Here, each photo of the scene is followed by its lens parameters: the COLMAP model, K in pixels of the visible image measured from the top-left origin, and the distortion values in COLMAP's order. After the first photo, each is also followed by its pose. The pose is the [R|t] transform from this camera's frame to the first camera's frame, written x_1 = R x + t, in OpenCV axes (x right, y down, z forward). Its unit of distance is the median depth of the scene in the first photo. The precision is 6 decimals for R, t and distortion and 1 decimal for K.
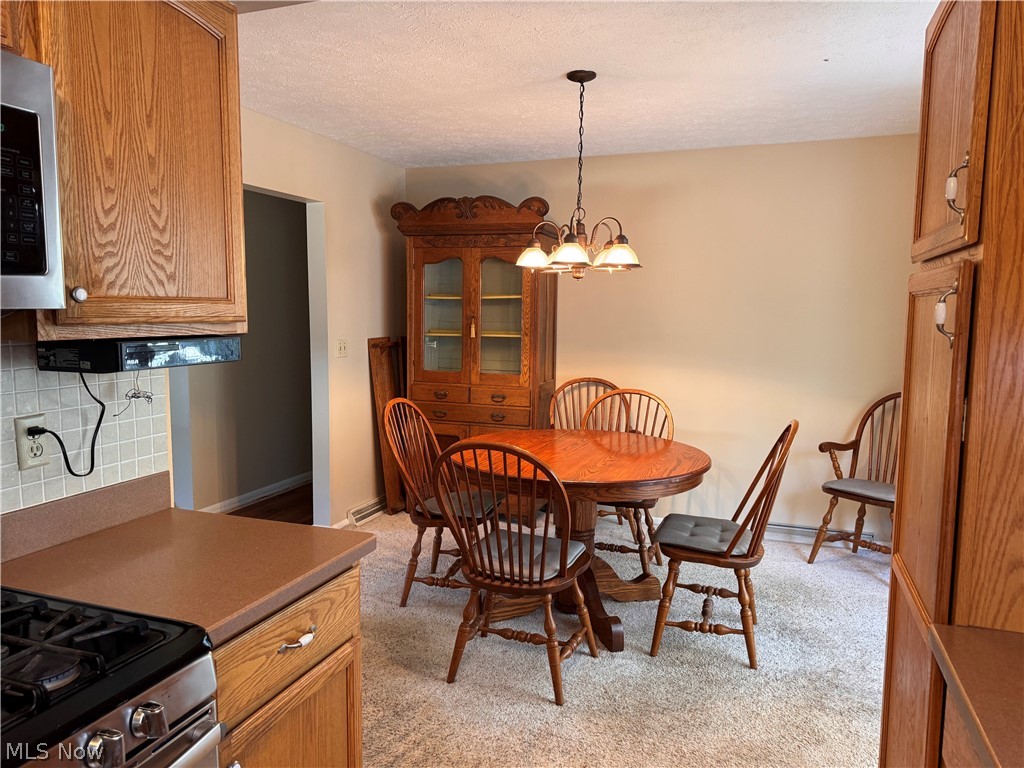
lens RADIAL K [[714.1, 0, 512.0], [0, 714.1, 384.0], [0, 0, 1]] dist [0.177287, -0.327602]
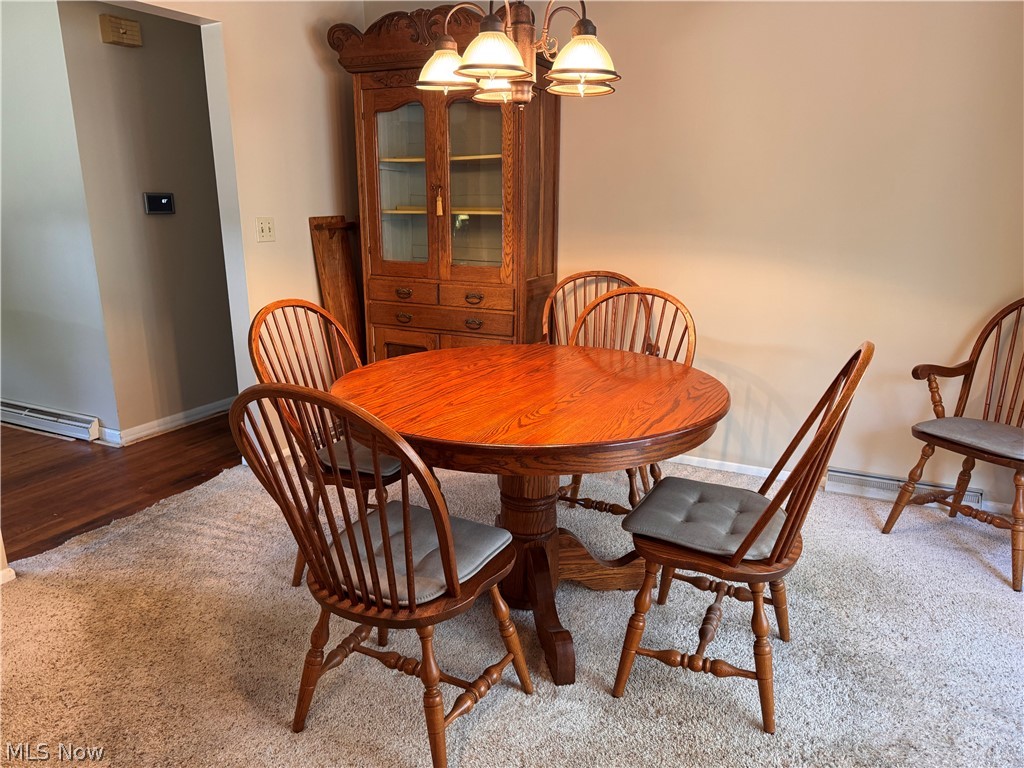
lens RADIAL K [[728.6, 0, 512.4], [0, 728.6, 390.2], [0, 0, 1]] dist [0.101523, -0.140024]
pose [[0.994267, 0.018904, -0.105244, 0.138531], [-0.002640, 0.988288, 0.152579, -0.002760], [0.106896, -0.151426, 0.982672, 0.313358]]
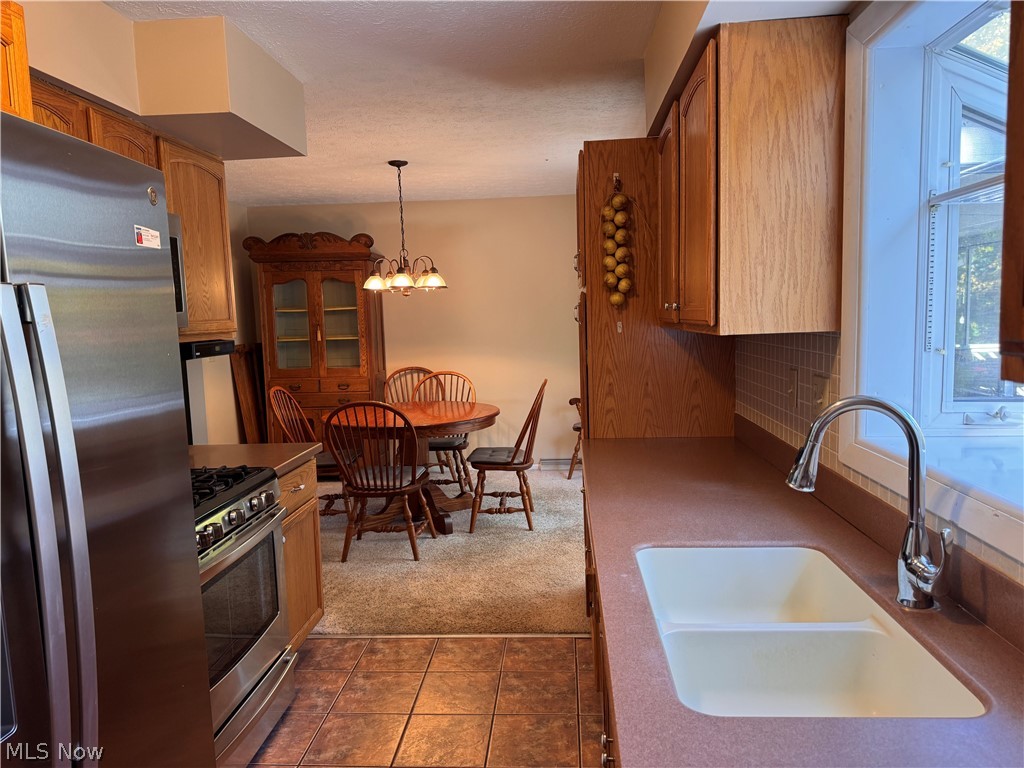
lens RADIAL K [[703.7, 0, 512.0], [0, 703.7, 384.0], [0, 0, 1]] dist [0.127226, -0.179412]
pose [[0.960221, -0.068364, 0.270742, -0.097775], [0.069495, 0.997568, 0.005419, 0.039472], [-0.270454, 0.013612, 0.962637, -0.428930]]
